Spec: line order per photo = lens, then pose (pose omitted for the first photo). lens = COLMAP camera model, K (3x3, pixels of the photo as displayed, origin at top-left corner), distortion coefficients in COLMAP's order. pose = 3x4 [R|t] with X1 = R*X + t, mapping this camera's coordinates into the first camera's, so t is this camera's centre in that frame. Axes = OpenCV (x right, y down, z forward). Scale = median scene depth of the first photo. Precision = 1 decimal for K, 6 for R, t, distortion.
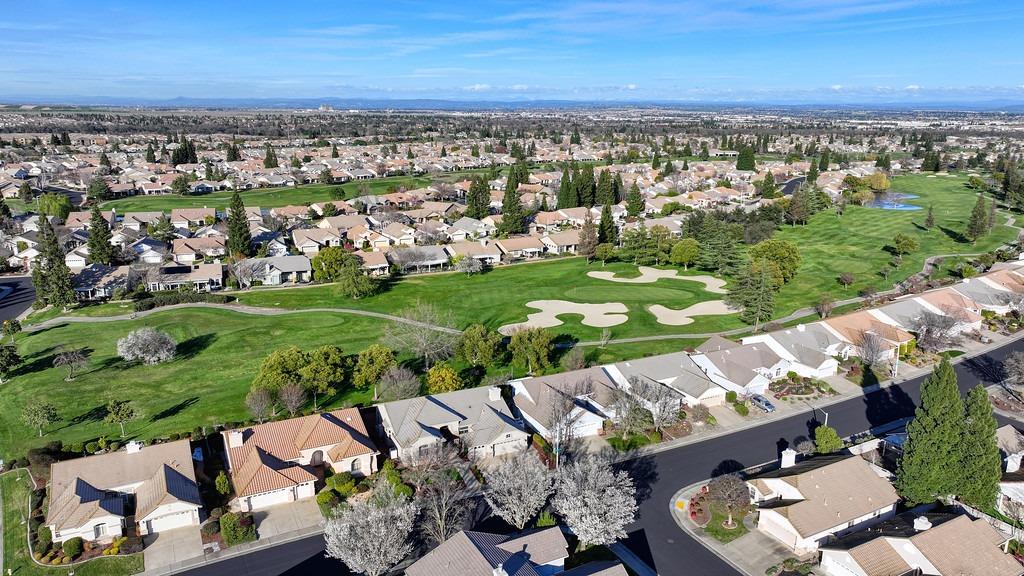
lens RADIAL K [[714.8, 0, 517.3], [0, 714.8, 278.4], [0, 0, 1]] dist [0.005919, 0.003297]
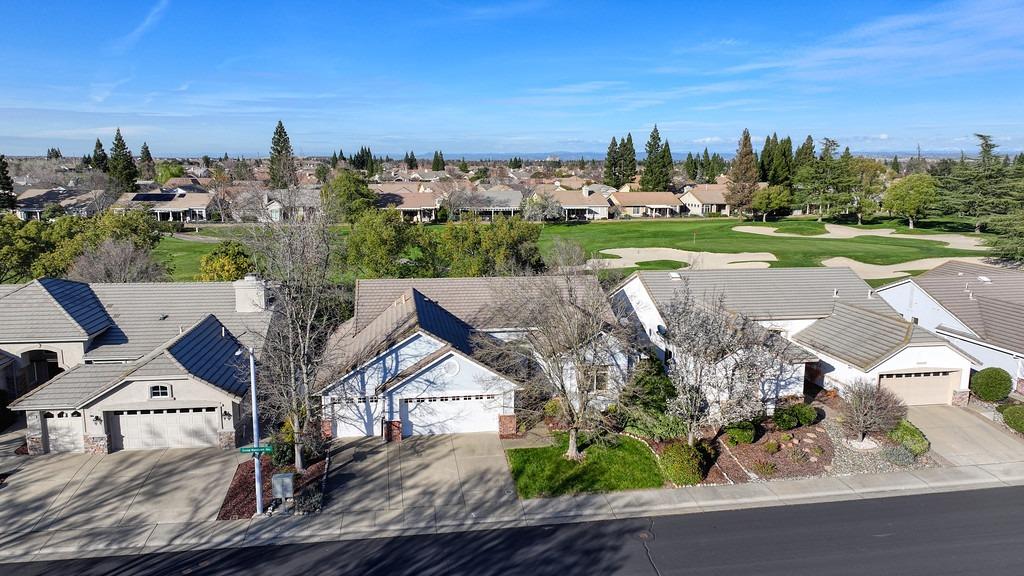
lens RADIAL K [[714.8, 0, 517.3], [0, 714.8, 278.4], [0, 0, 1]] dist [0.005919, 0.003297]
pose [[0.952323, 0.042334, -0.302139, 0.127017], [-0.063869, 0.996046, -0.061749, 0.100371], [0.298330, 0.078103, 0.951262, 0.414537]]
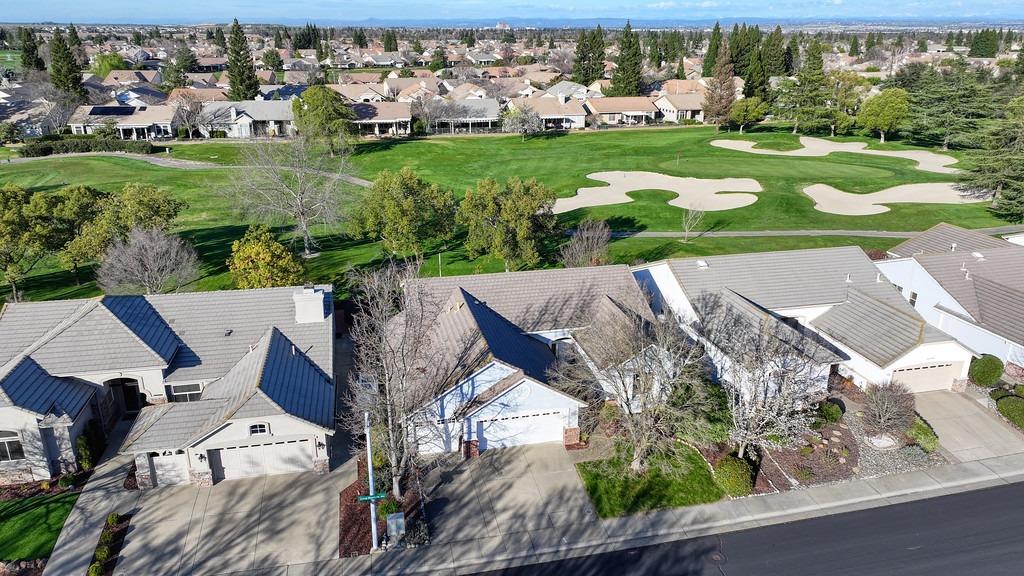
lens RADIAL K [[714.8, 0, 517.3], [0, 714.8, 278.4], [0, 0, 1]] dist [0.005919, 0.003297]
pose [[0.971110, 0.072253, -0.227432, 0.097895], [-0.048523, 0.992938, 0.108258, 0.060283], [0.233648, -0.094095, 0.967758, 0.395524]]
